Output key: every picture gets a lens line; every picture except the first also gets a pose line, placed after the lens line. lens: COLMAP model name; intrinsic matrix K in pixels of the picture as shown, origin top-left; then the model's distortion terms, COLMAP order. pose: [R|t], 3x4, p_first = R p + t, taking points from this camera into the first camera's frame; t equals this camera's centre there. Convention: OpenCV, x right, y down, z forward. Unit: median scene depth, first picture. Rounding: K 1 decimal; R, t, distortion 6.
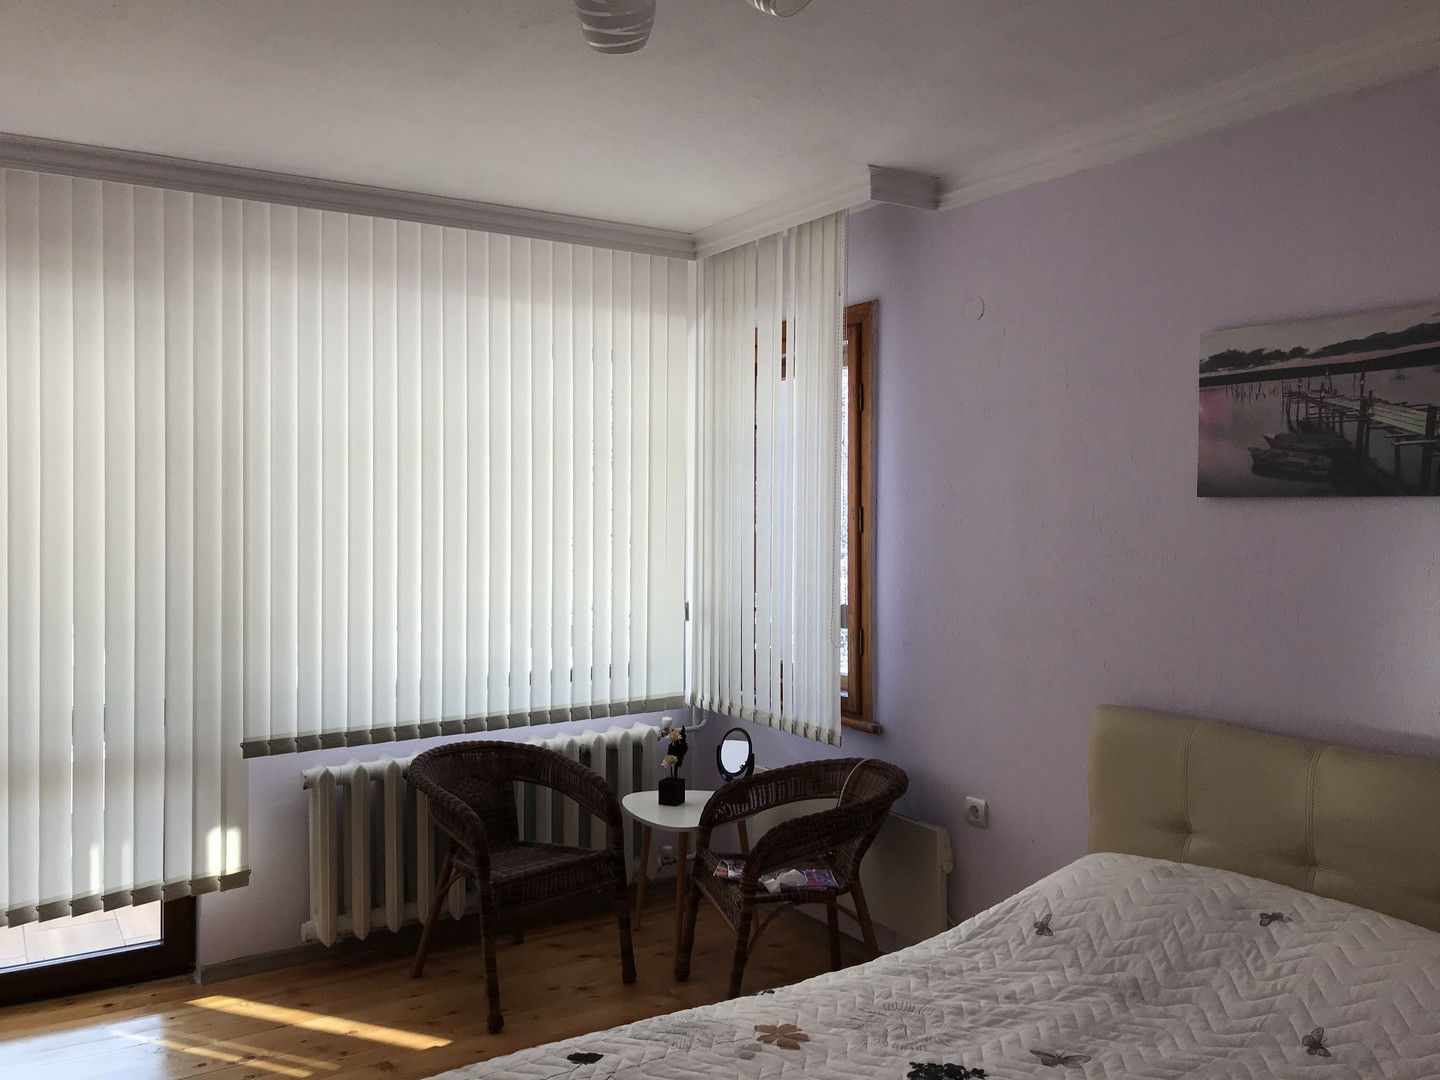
lens RADIAL K [[1195.5, 0, 713.2], [0, 1195.5, 550.5], [0, 0, 1]] dist [-0.001470, 0.004773]
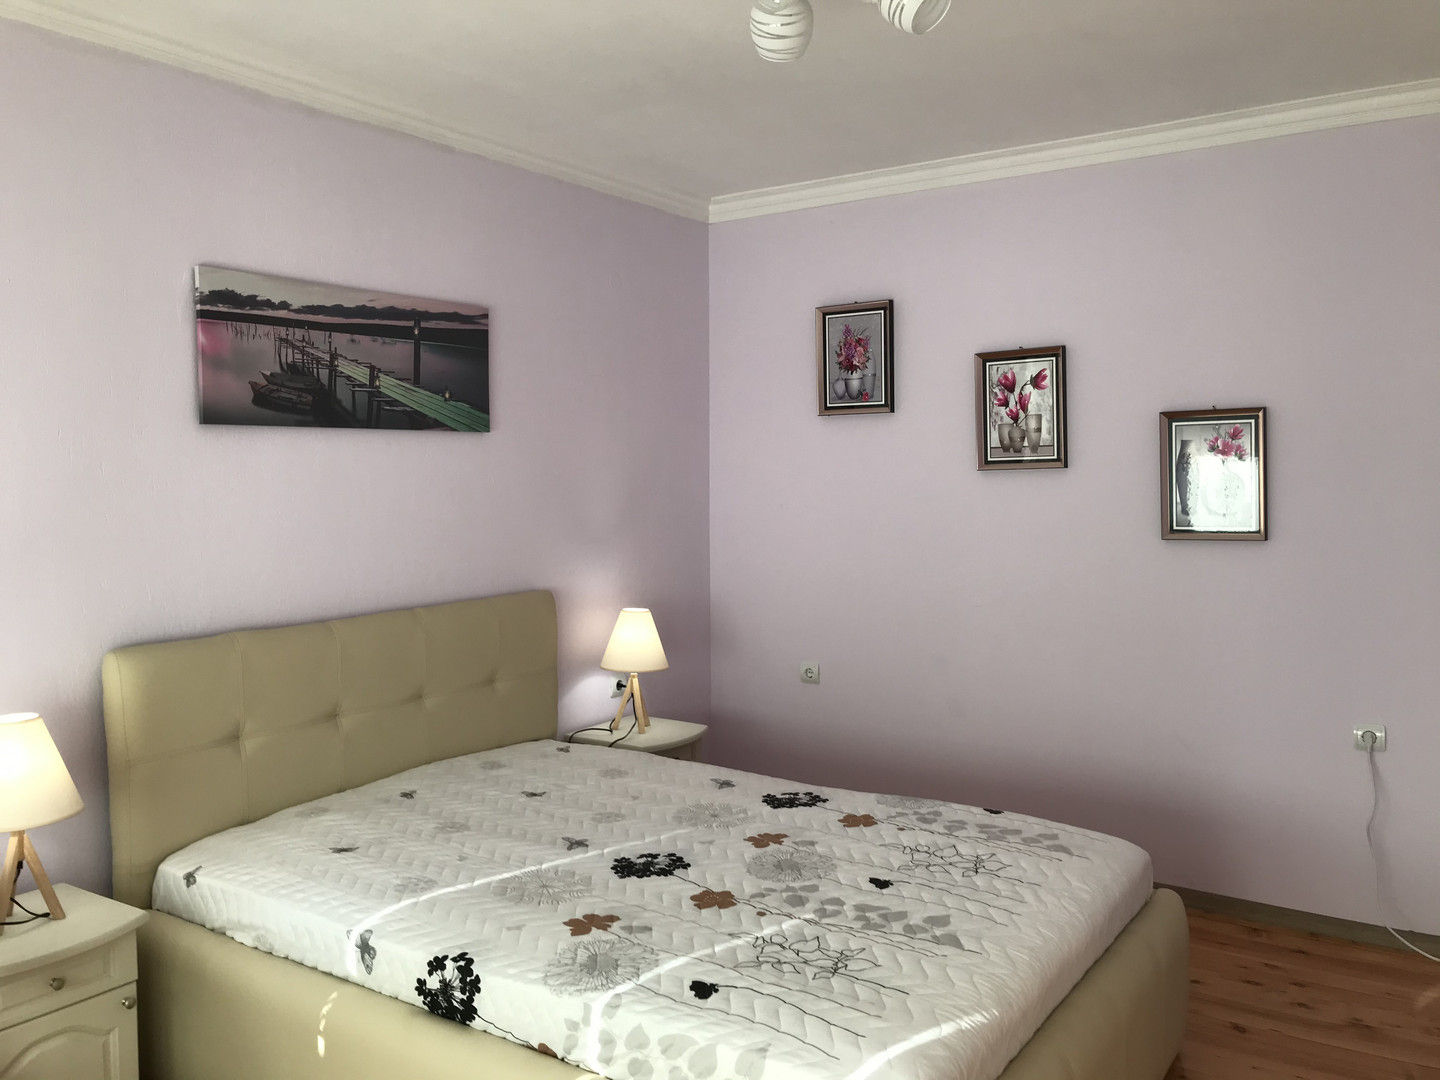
lens RADIAL K [[1195.5, 0, 714.0], [0, 1195.5, 525.0], [0, 0, 1]] dist [-0.001470, 0.004773]
pose [[-0.374924, -0.037656, 0.926291, -0.791086], [0.048048, 0.997043, 0.059979, 0.001843], [-0.925810, 0.066994, -0.372006, 1.069223]]
